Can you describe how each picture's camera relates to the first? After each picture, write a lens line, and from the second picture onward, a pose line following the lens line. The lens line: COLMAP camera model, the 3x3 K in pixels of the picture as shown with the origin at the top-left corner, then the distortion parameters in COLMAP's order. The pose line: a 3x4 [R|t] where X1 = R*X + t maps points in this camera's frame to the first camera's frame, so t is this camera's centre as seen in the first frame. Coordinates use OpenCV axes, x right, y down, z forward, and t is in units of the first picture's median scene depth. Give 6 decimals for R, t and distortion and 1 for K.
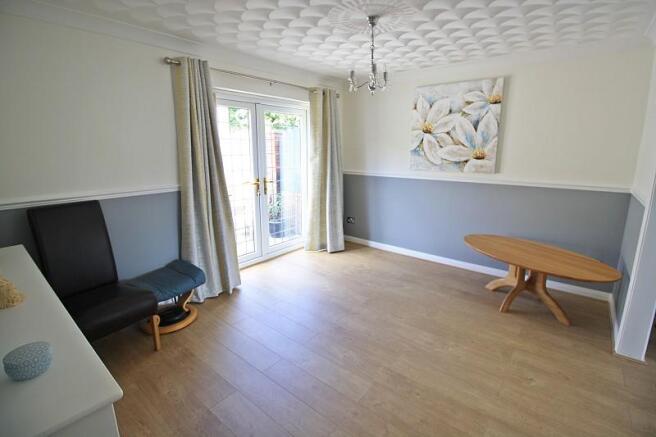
lens RADIAL K [[307.0, 0, 333.1], [0, 307.0, 209.0], [0, 0, 1]] dist [-0.016190, -0.000917]
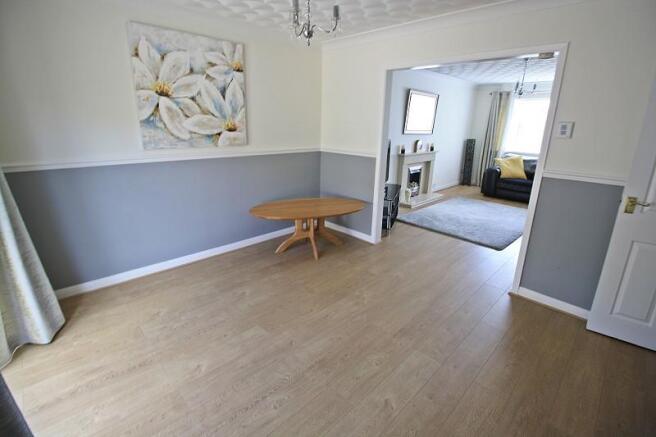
lens RADIAL K [[307.0, 0, 333.1], [0, 307.0, 209.0], [0, 0, 1]] dist [-0.016190, -0.000917]
pose [[0.099490, -0.268520, 0.958122, -0.434559], [0.169459, 0.953406, 0.249602, -0.114816], [-0.980503, 0.137530, 0.140357, 0.588076]]
